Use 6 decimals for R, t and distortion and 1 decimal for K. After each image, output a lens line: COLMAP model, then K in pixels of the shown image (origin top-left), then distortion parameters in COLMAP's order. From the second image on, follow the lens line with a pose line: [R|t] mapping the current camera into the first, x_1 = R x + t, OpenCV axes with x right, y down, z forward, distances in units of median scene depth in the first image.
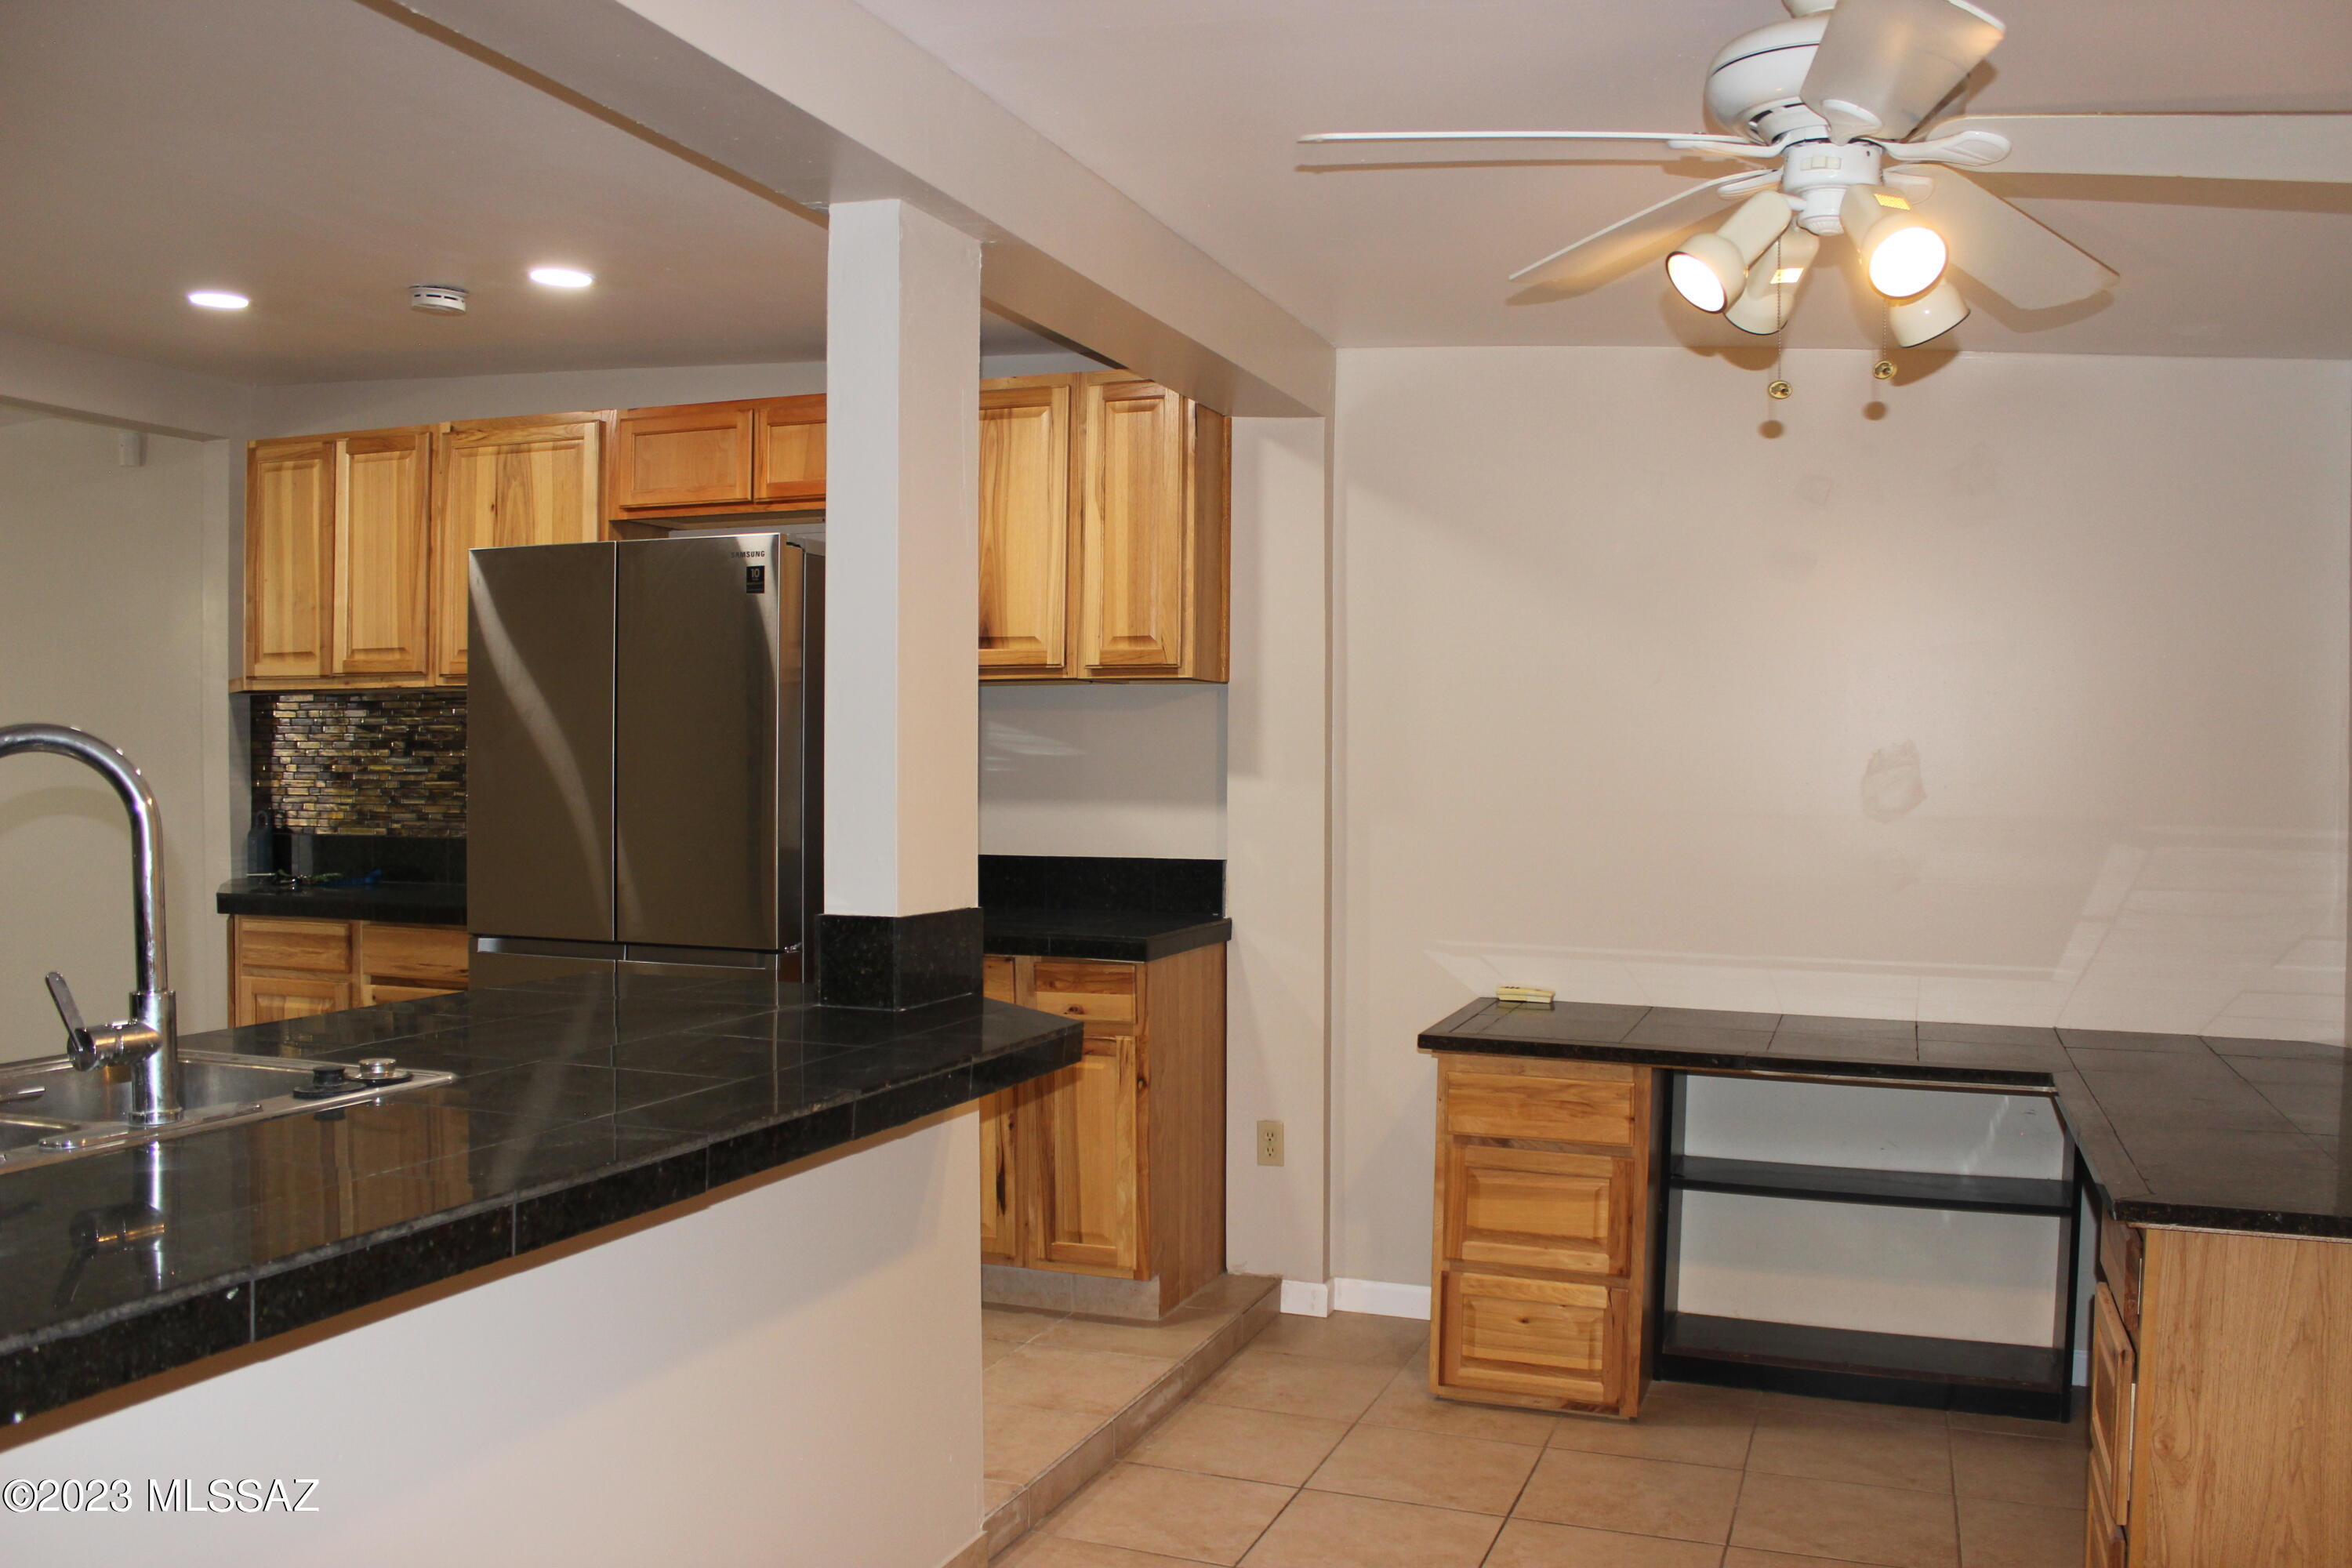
lens RADIAL K [[1964.0, 0, 1185.7], [0, 1964.0, 818.1], [0, 0, 1]] dist [-0.164221, 0.144801]
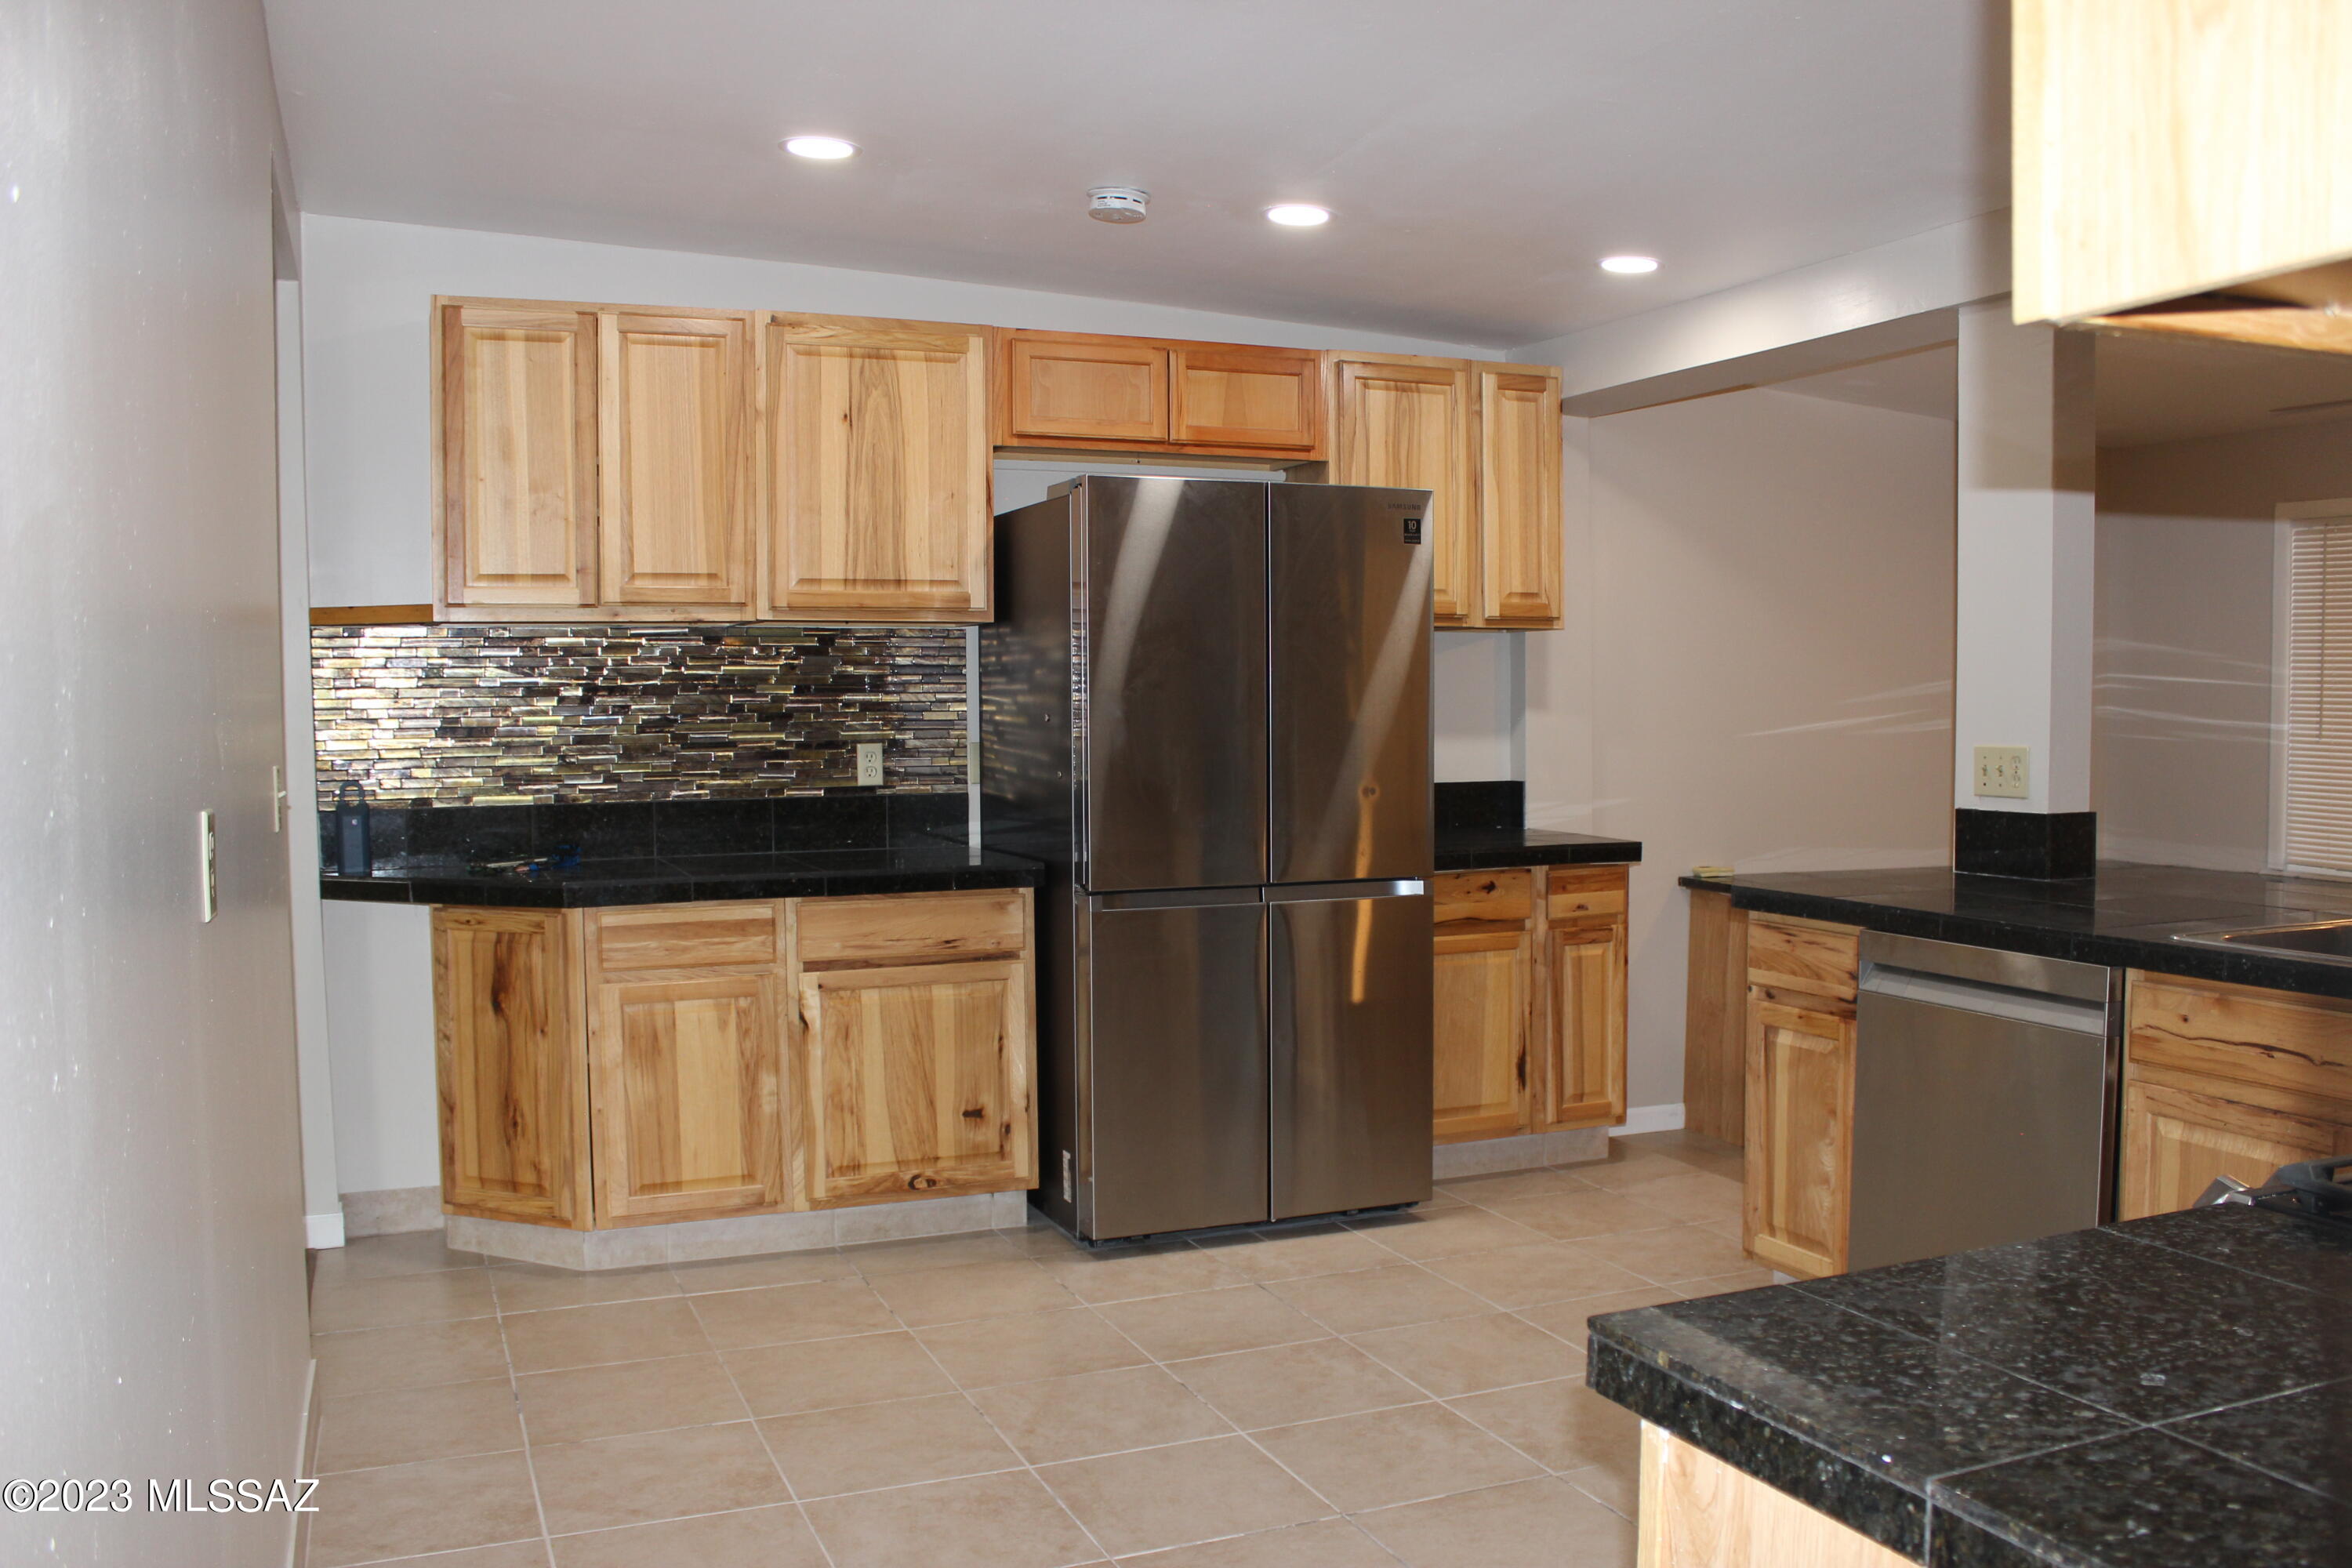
lens RADIAL K [[1964.0, 0, 1185.7], [0, 1964.0, 818.1], [0, 0, 1]] dist [-0.164221, 0.144801]
pose [[0.730926, -0.054565, 0.680272, -0.867693], [0.030820, 0.998421, 0.046969, -0.016526], [-0.681760, -0.013365, 0.731454, 0.247697]]
